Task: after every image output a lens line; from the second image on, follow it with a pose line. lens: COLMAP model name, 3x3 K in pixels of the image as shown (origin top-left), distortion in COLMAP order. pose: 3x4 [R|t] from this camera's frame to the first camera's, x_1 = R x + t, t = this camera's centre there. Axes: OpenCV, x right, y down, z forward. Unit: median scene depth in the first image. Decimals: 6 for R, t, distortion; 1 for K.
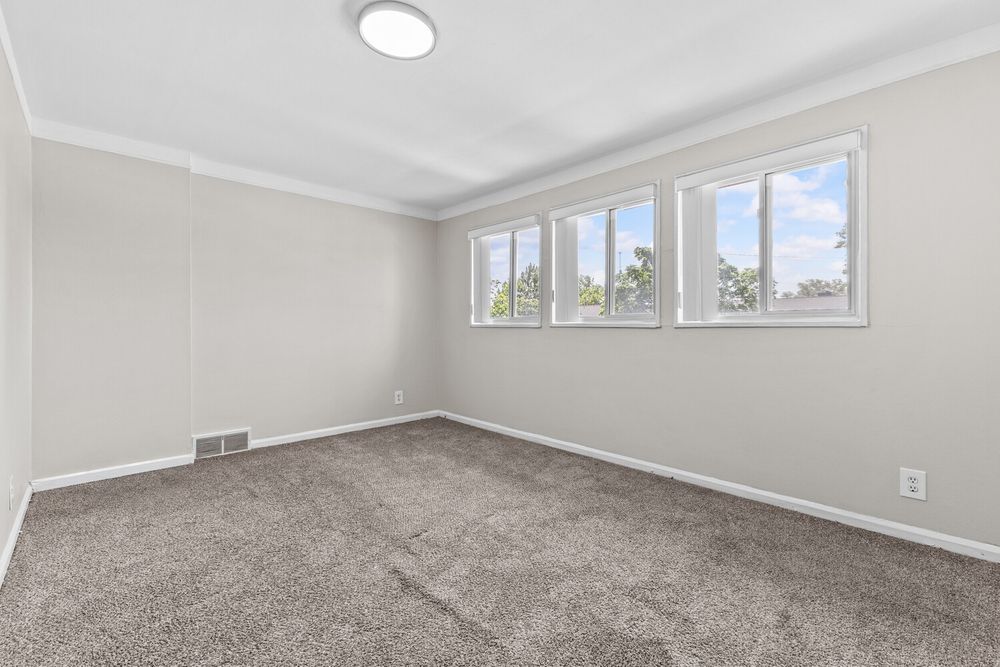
lens RADIAL K [[443.0, 0, 502.8], [0, 443.0, 333.1], [0, 0, 1]] dist [0.020543, -0.005096]
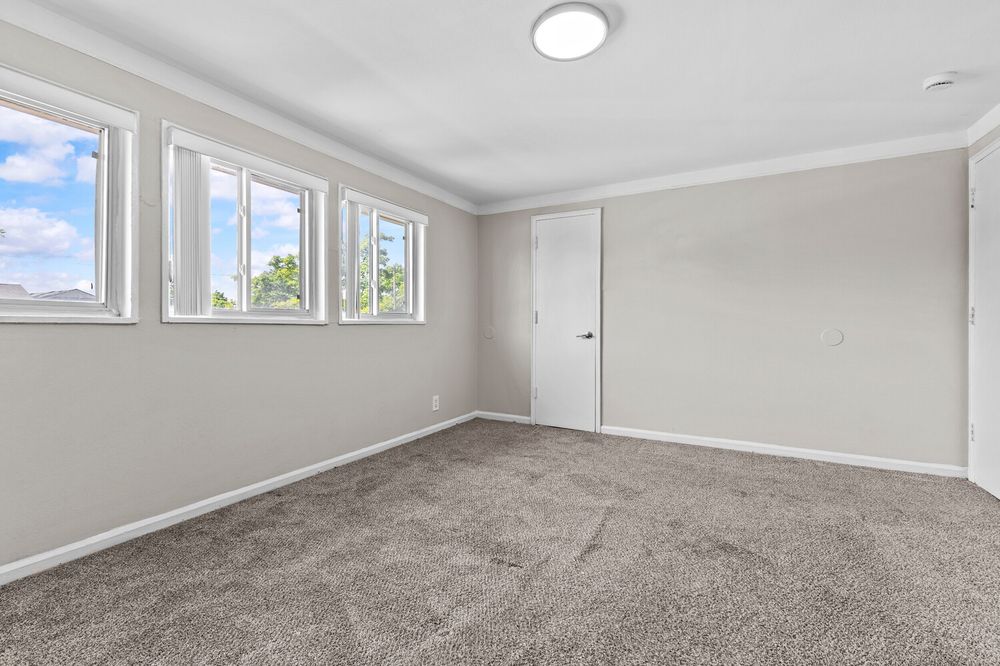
lens RADIAL K [[443.0, 0, 503.8], [0, 443.0, 325.4], [0, 0, 1]] dist [0.020543, -0.005096]
pose [[-0.322141, -0.000578, 0.946692, -0.758004], [0.009771, 0.999945, 0.003935, -0.010461], [-0.946641, 0.010518, -0.322117, 0.973017]]
